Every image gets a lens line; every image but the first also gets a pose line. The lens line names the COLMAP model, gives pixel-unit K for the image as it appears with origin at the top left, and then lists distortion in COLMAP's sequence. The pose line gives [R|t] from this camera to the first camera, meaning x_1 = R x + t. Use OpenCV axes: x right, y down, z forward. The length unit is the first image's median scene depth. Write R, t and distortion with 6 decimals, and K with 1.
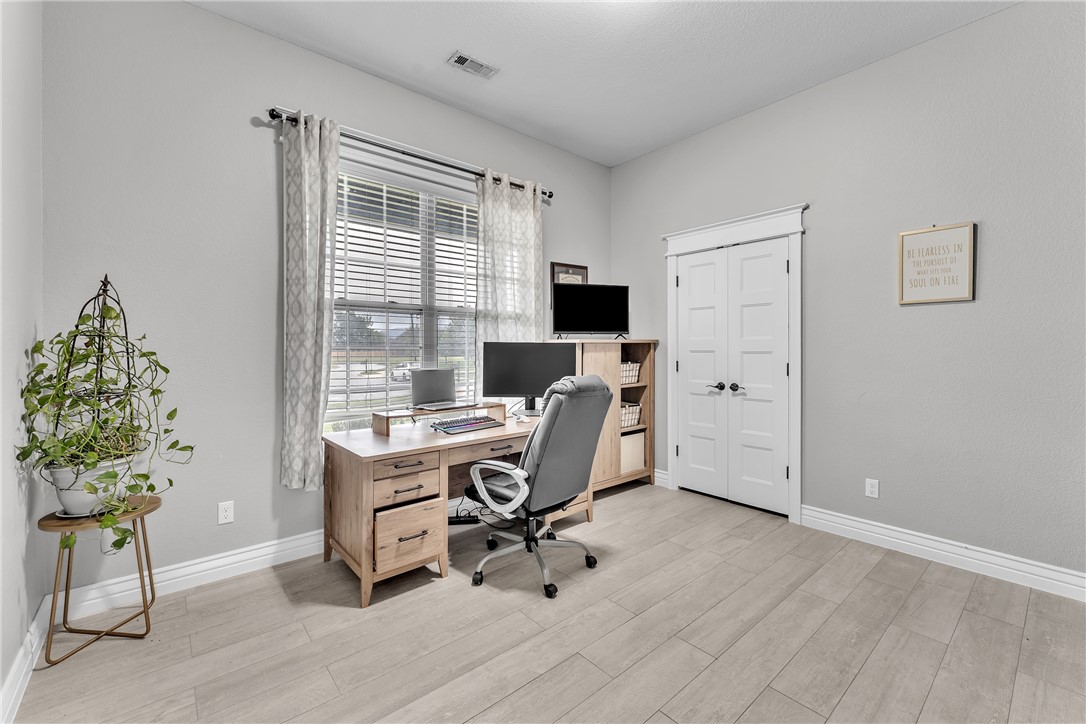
lens RADIAL K [[449.9, 0, 546.5], [0, 449.9, 352.4], [0, 0, 1]] dist [-0.004701, -0.000391]
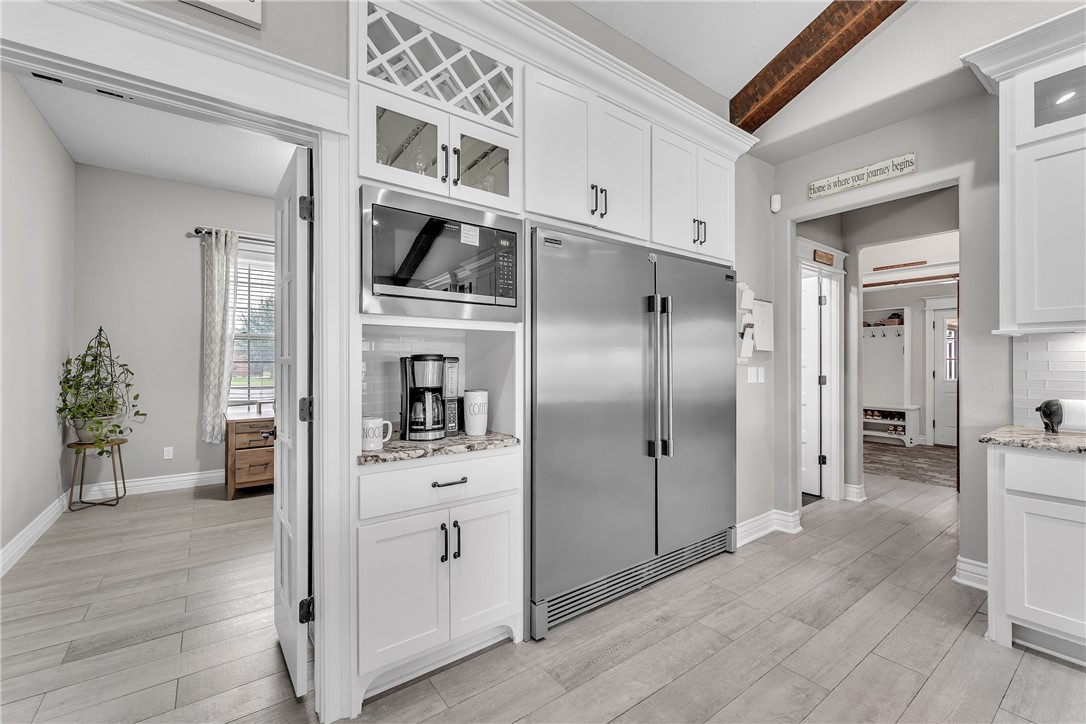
lens RADIAL K [[449.9, 0, 539.0], [0, 449.9, 361.0], [0, 0, 1]] dist [-0.004701, -0.000391]
pose [[0.997543, 0.004222, -0.069926, 1.091468], [-0.004962, 0.999933, -0.010413, -0.003365], [0.069878, 0.010735, 0.997498, -0.847703]]
